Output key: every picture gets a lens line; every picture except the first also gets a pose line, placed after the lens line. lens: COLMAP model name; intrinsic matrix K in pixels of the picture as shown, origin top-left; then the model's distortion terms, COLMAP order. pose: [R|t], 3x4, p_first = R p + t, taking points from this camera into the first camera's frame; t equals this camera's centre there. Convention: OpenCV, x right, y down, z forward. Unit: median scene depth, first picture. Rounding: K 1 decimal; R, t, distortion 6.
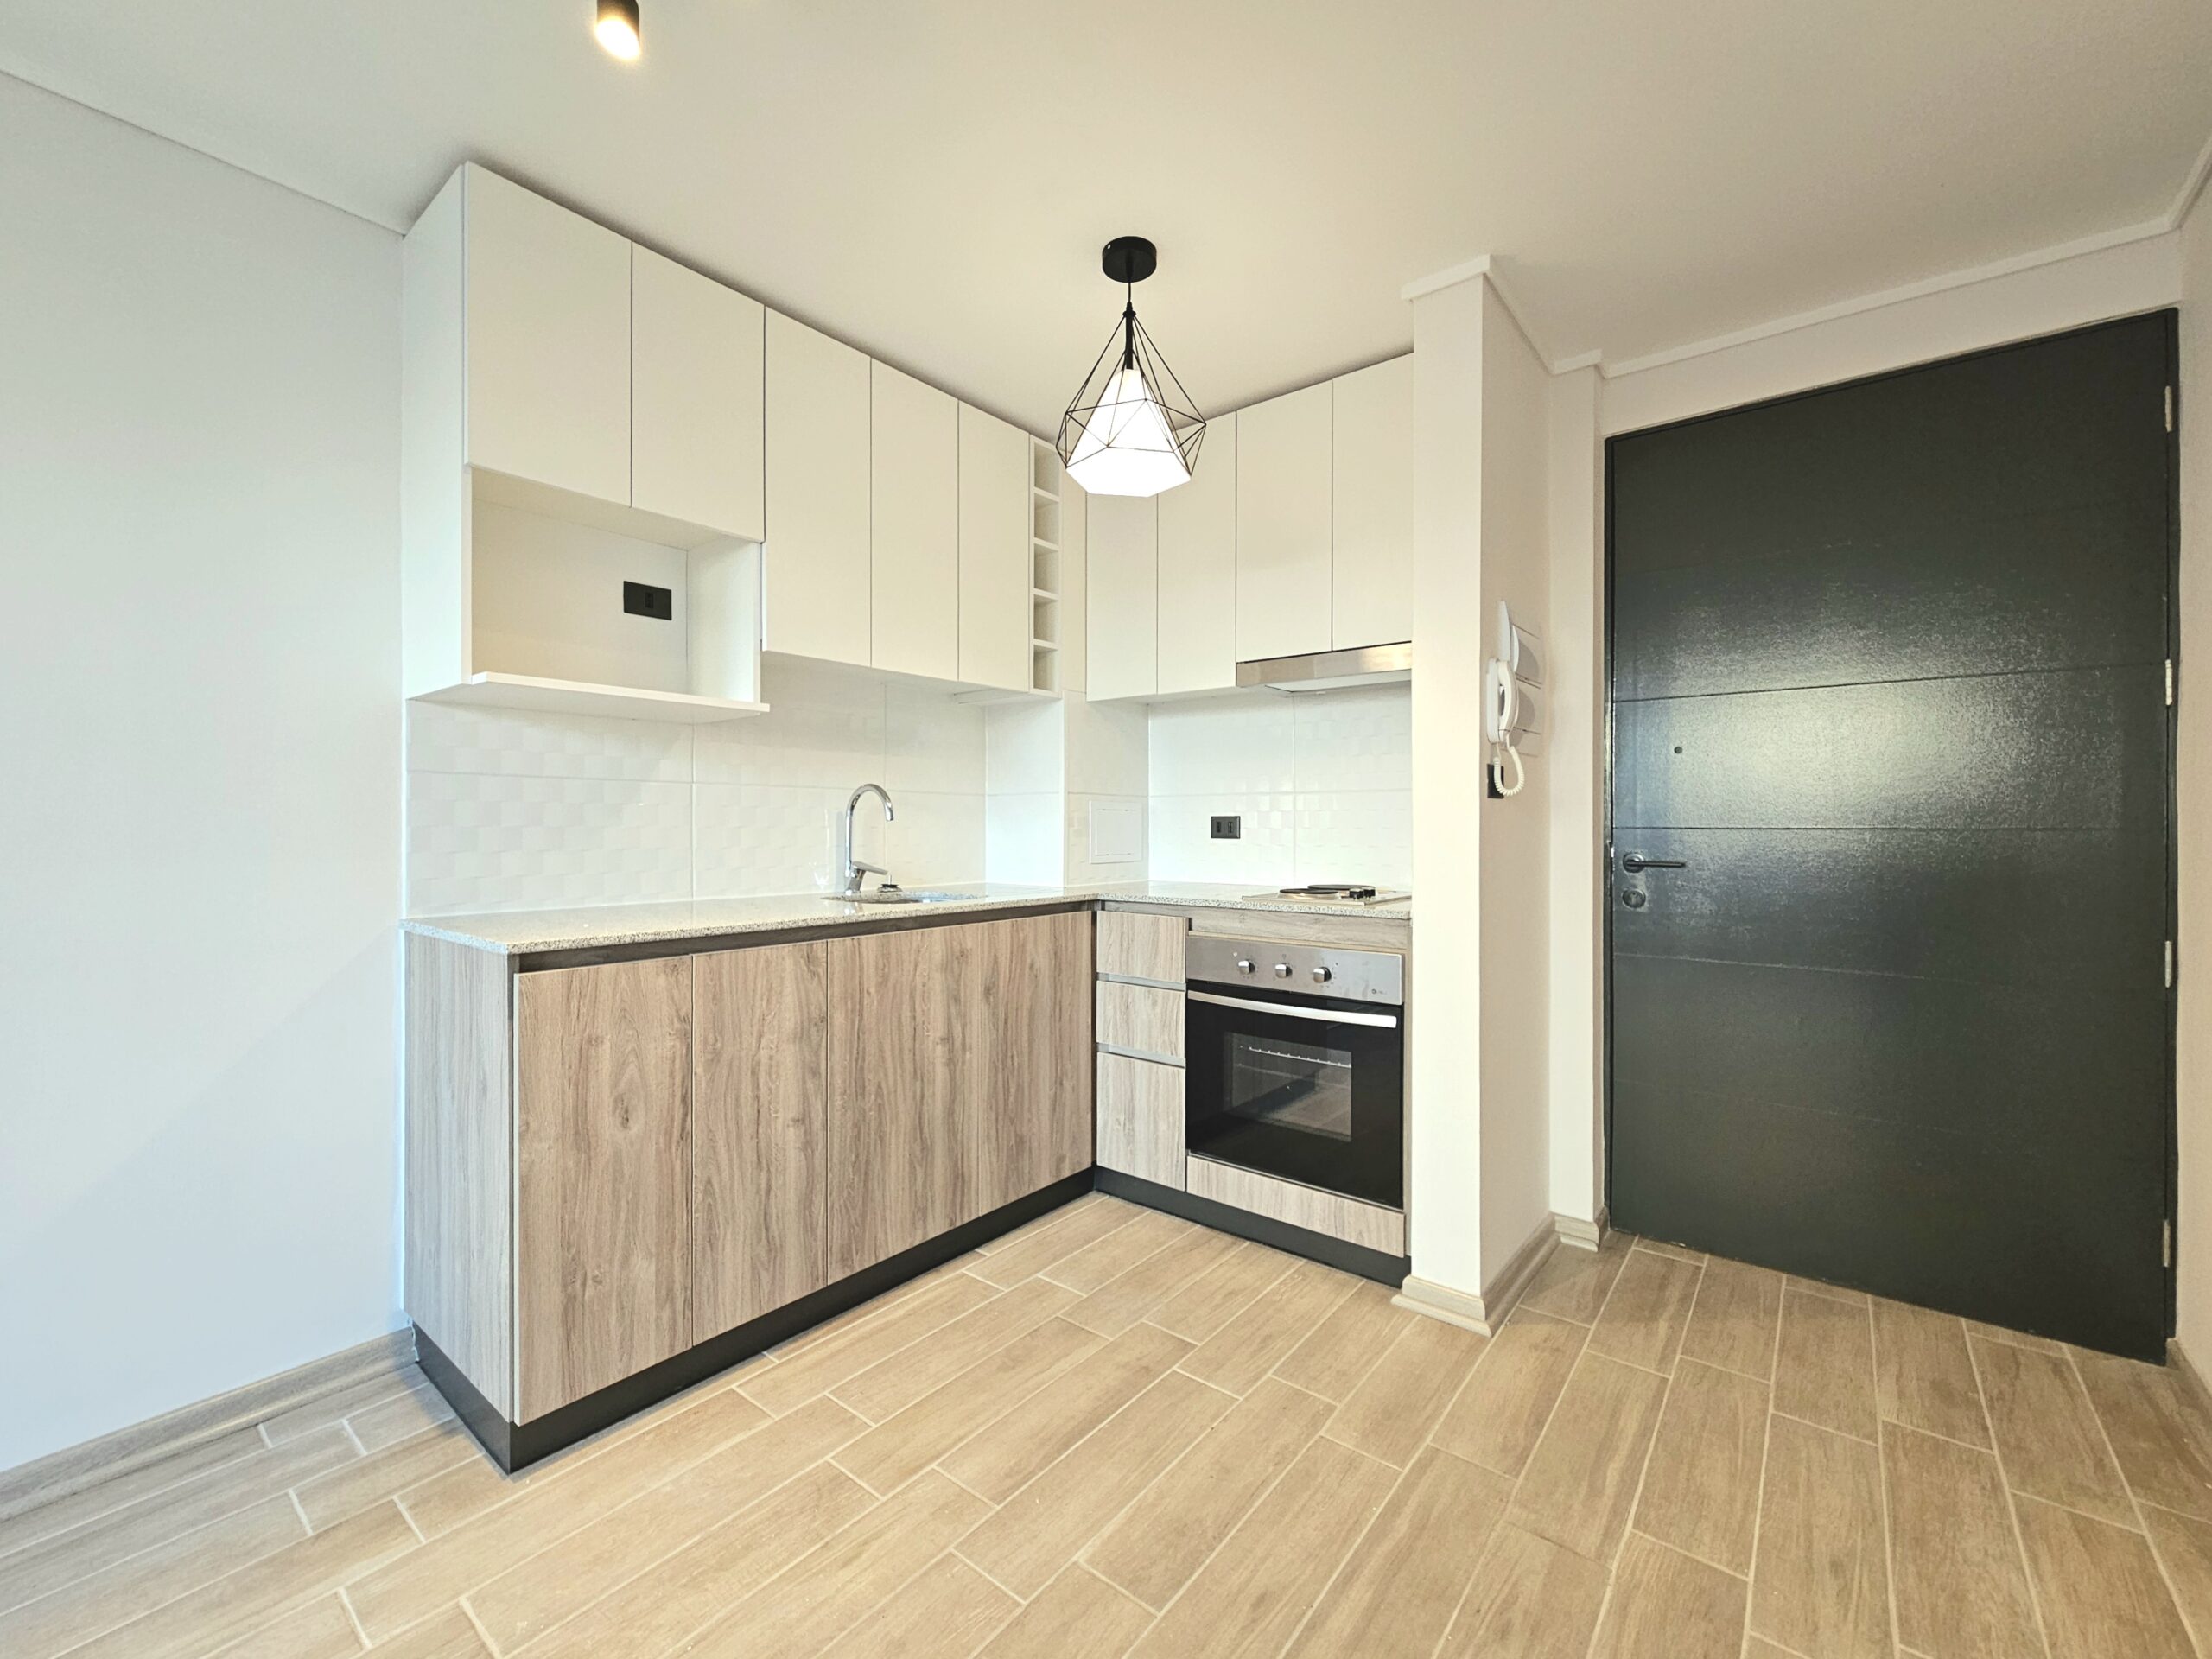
lens RADIAL K [[932.4, 0, 1090.0], [0, 932.4, 831.2], [0, 0, 1]] dist [0.000681, 0.000618]
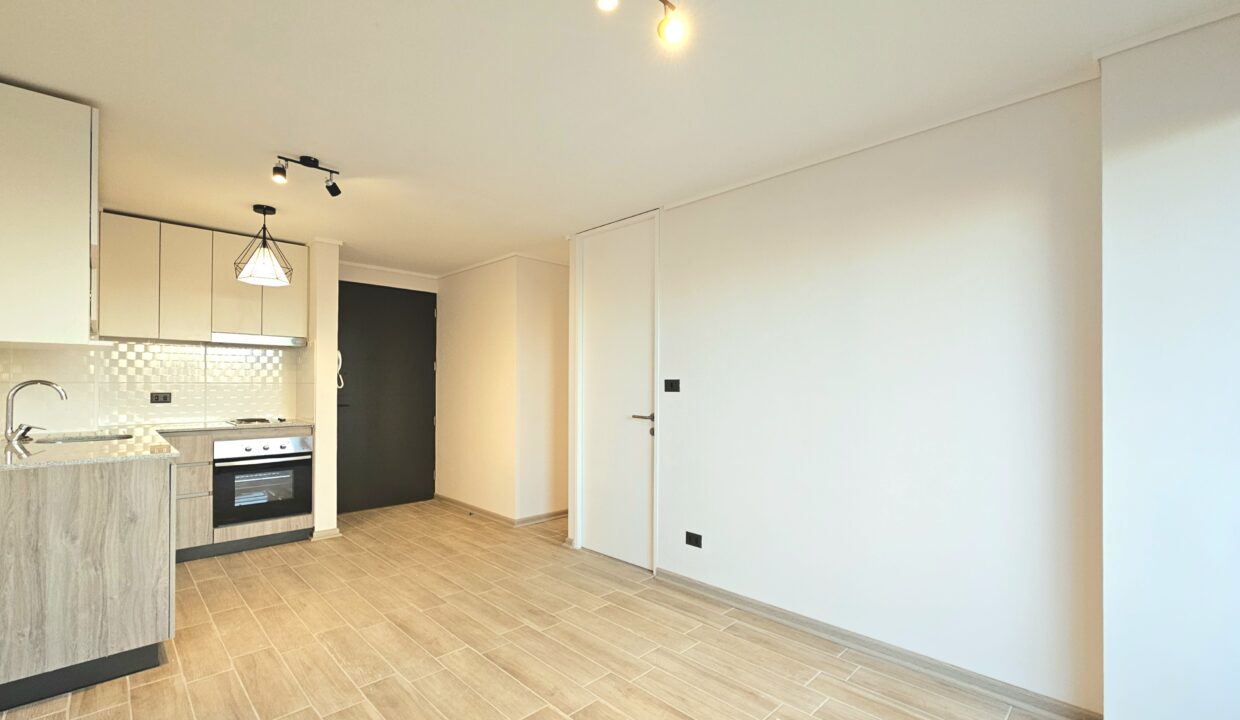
lens RADIAL K [[529.4, 0, 637.5], [0, 529.4, 382.9], [0, 0, 1]] dist [0.011144, 0.000428]
pose [[0.076072, 0.001461, 0.997101, -1.523310], [0.000016, 0.999999, -0.001467, -0.056211], [-0.997102, 0.000128, 0.076071, -0.308724]]
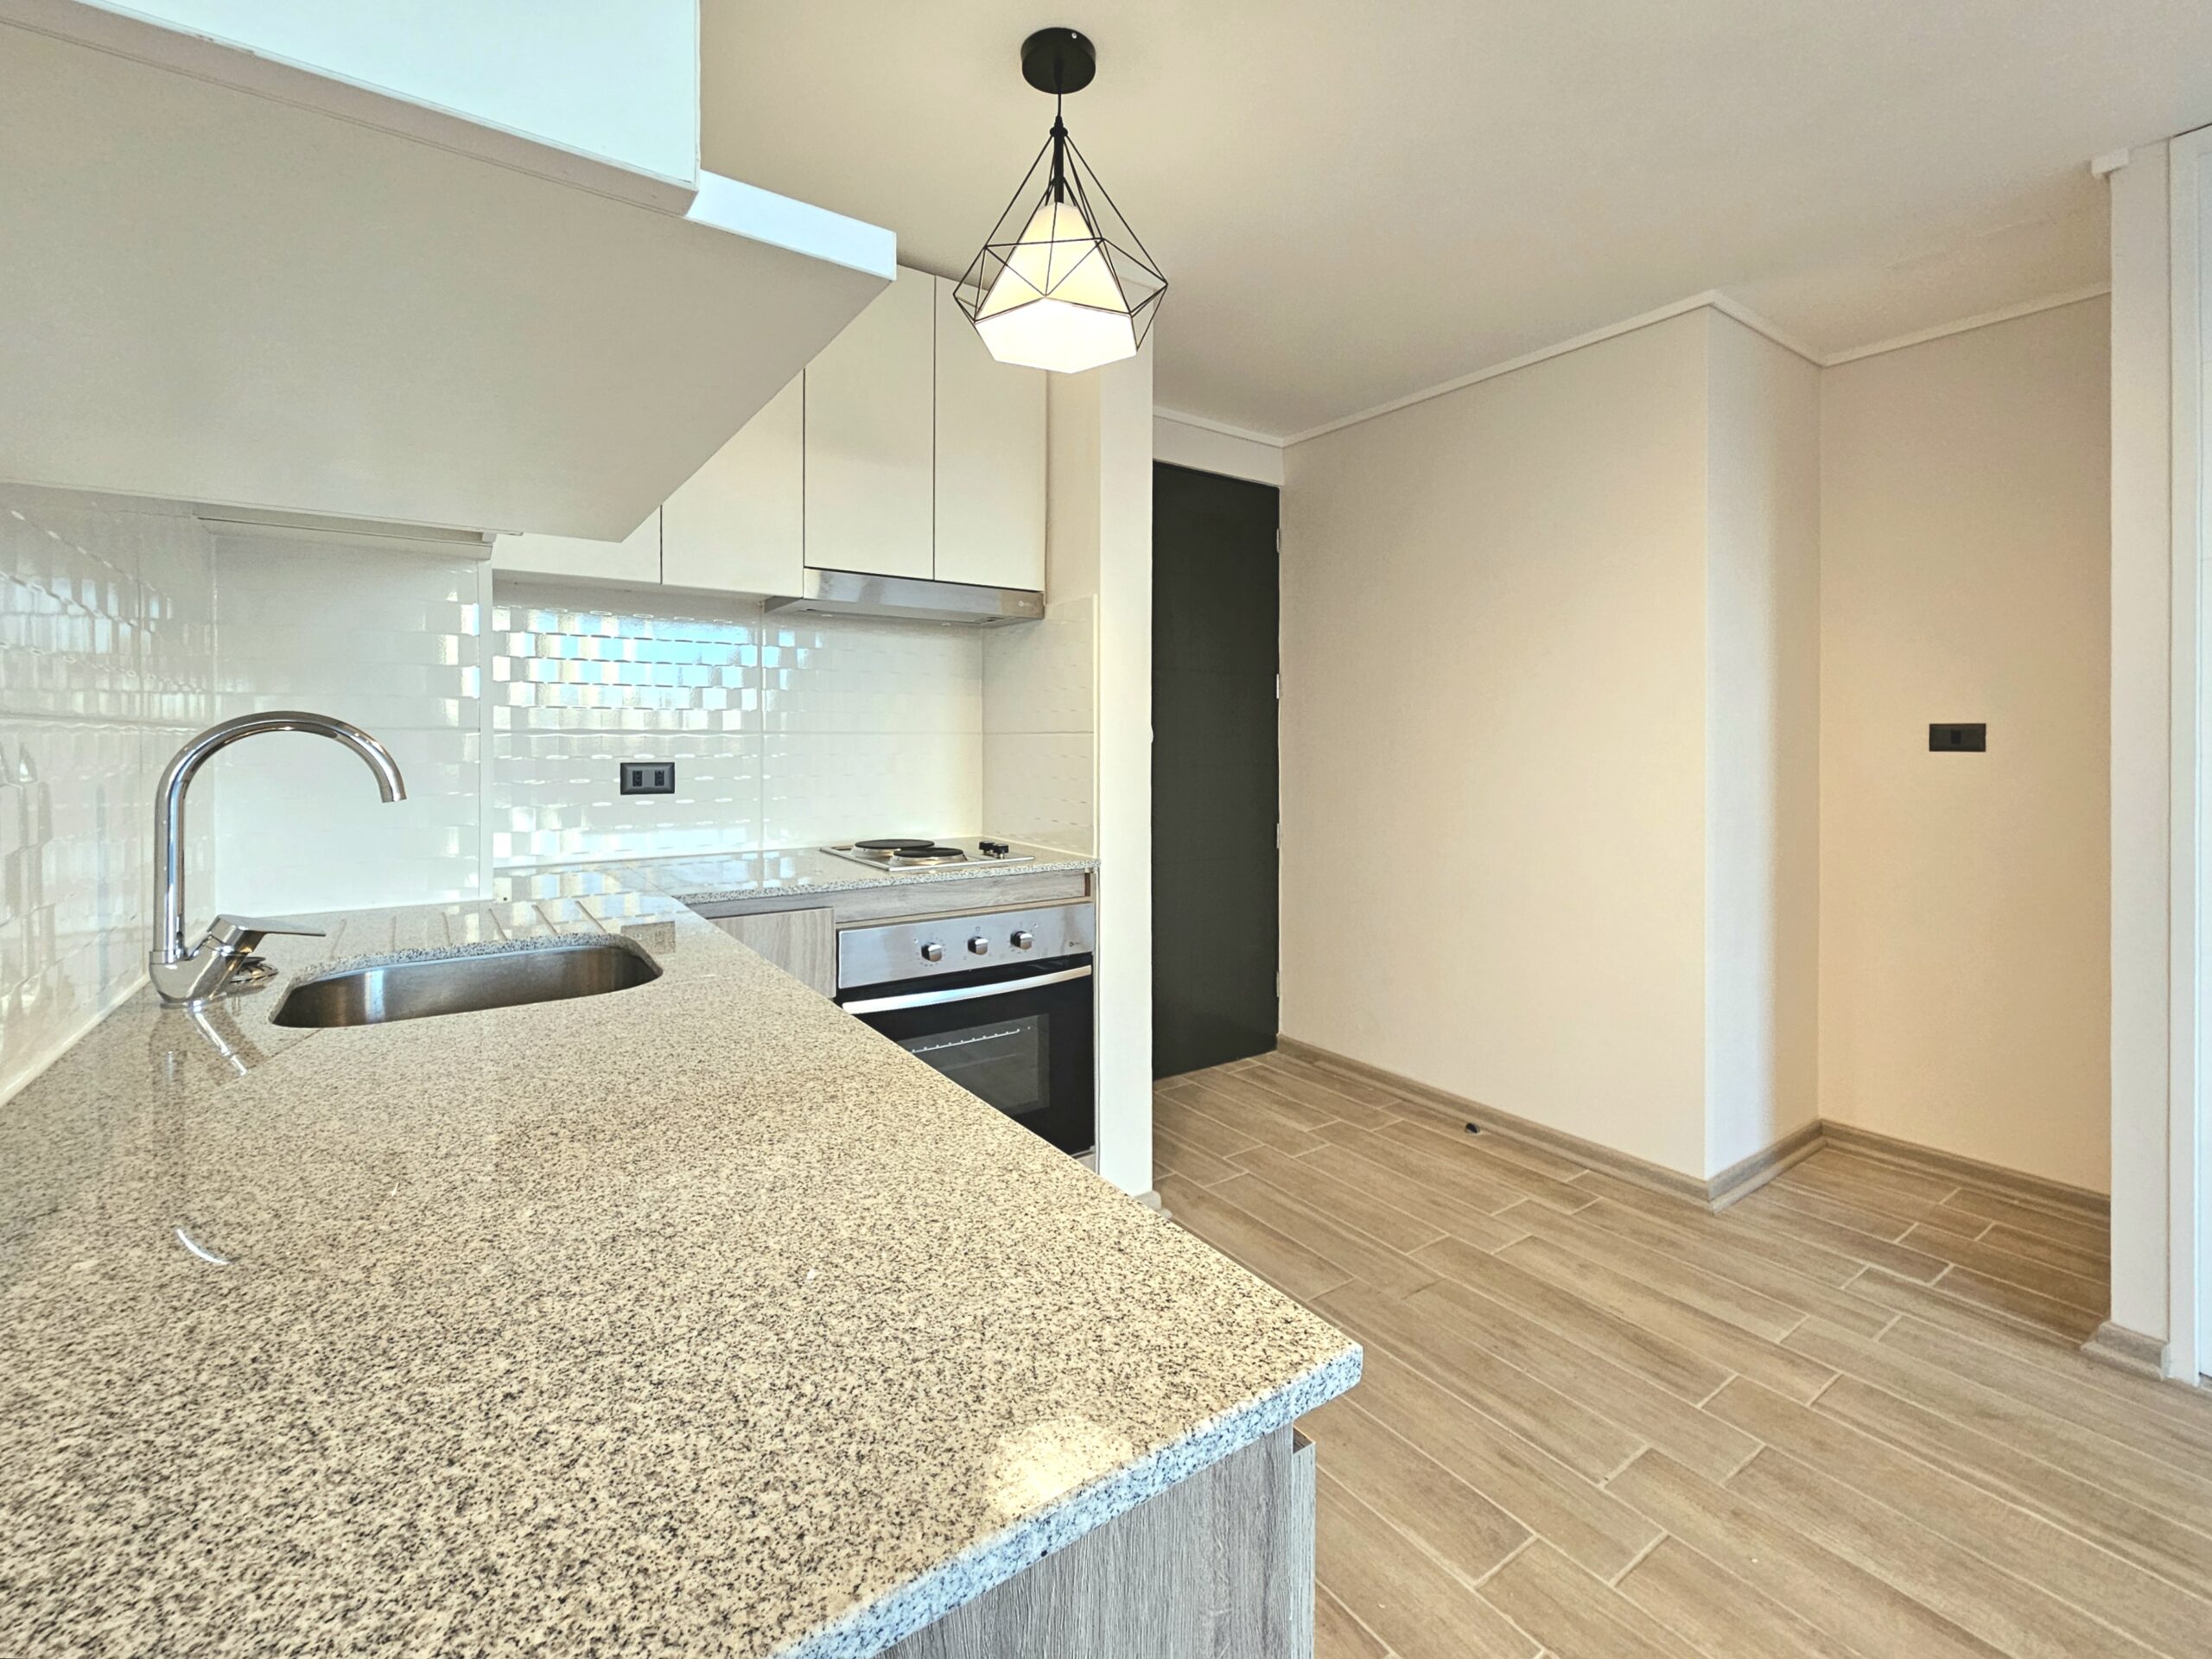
lens RADIAL K [[932.4, 0, 1090.0], [0, 932.4, 831.2], [0, 0, 1]] dist [0.000681, 0.000618]
pose [[0.281529, -0.087146, 0.955587, -0.632051], [0.019361, 0.996181, 0.085144, -0.027663], [-0.959357, -0.005469, 0.282141, 0.759264]]
